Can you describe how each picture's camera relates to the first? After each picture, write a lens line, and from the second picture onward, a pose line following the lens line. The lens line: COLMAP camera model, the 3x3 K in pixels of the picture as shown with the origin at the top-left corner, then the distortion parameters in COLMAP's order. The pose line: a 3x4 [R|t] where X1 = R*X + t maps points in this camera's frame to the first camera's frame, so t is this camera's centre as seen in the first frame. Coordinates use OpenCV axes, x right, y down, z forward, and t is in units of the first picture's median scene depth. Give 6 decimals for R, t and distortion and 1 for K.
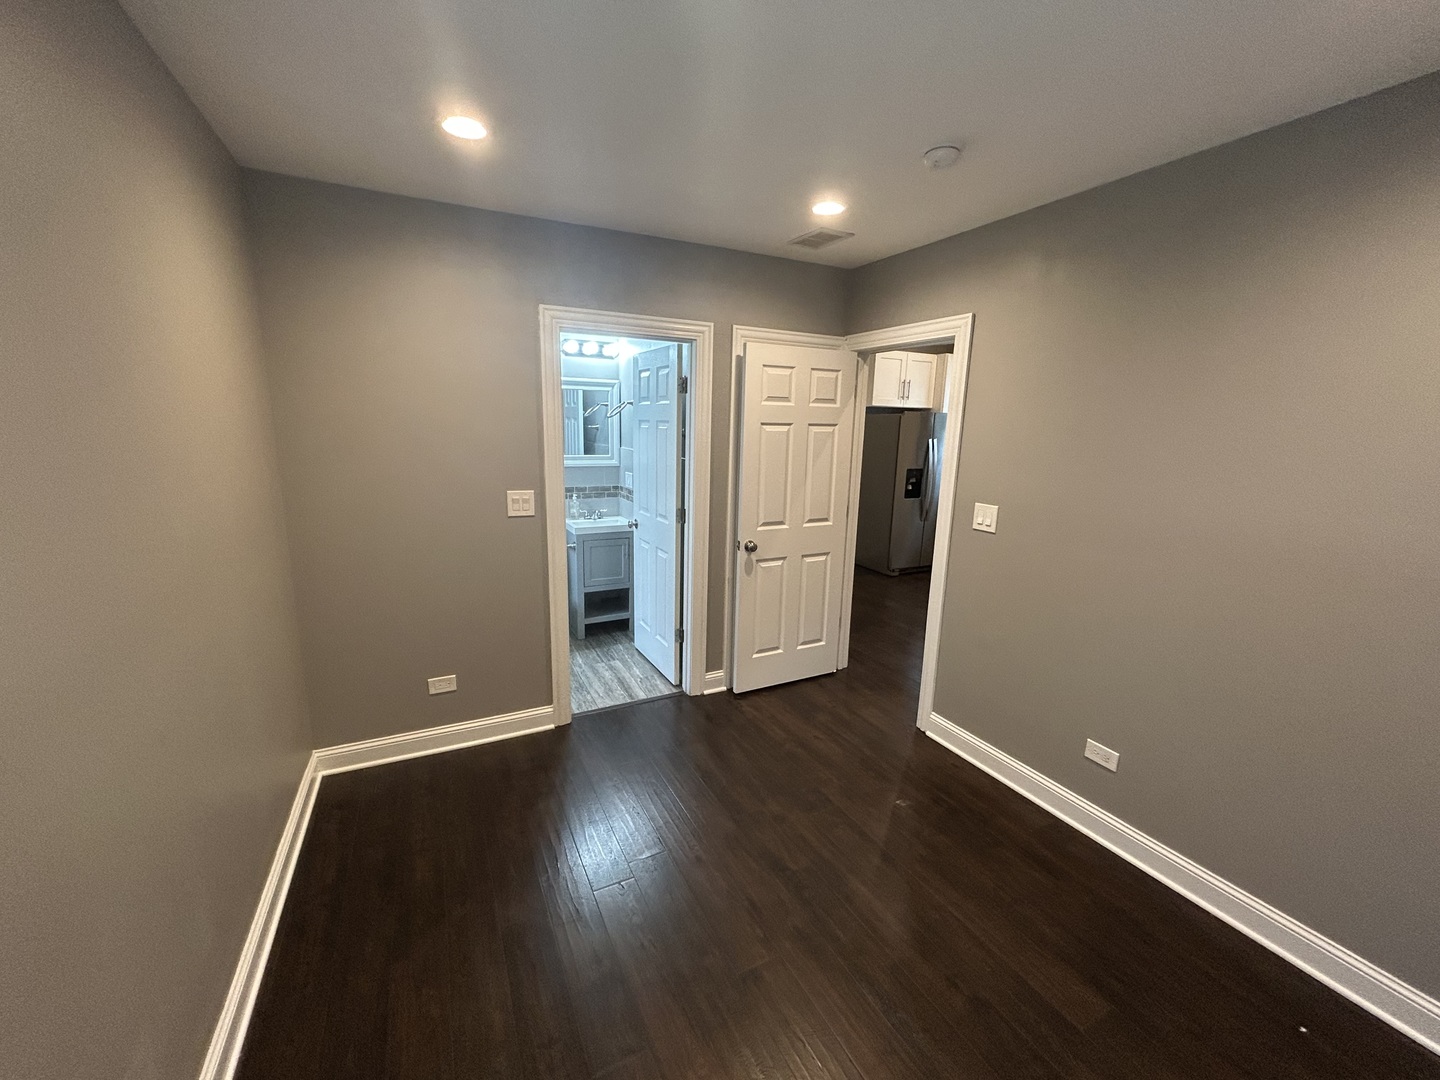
lens RADIAL K [[582.1, 0, 720.0], [0, 582.1, 540.0], [0, 0, 1]] dist [-0.000573, 0.000074]
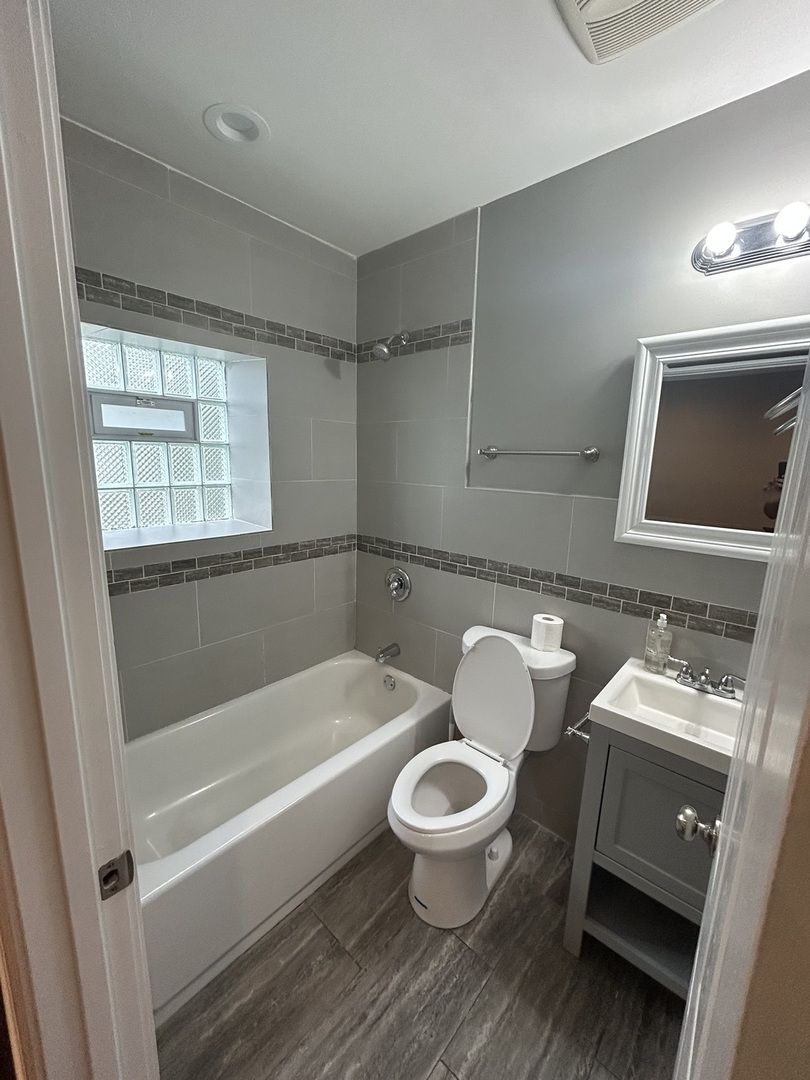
lens RADIAL K [[436.6, 0, 405.0], [0, 436.6, 540.0], [0, 0, 1]] dist [-0.000573, 0.000074]
pose [[0.373856, 0.159986, -0.913584, -0.043041], [-0.188130, 0.977615, 0.094213, -0.136708], [0.908206, 0.136651, 0.395585, 0.755005]]
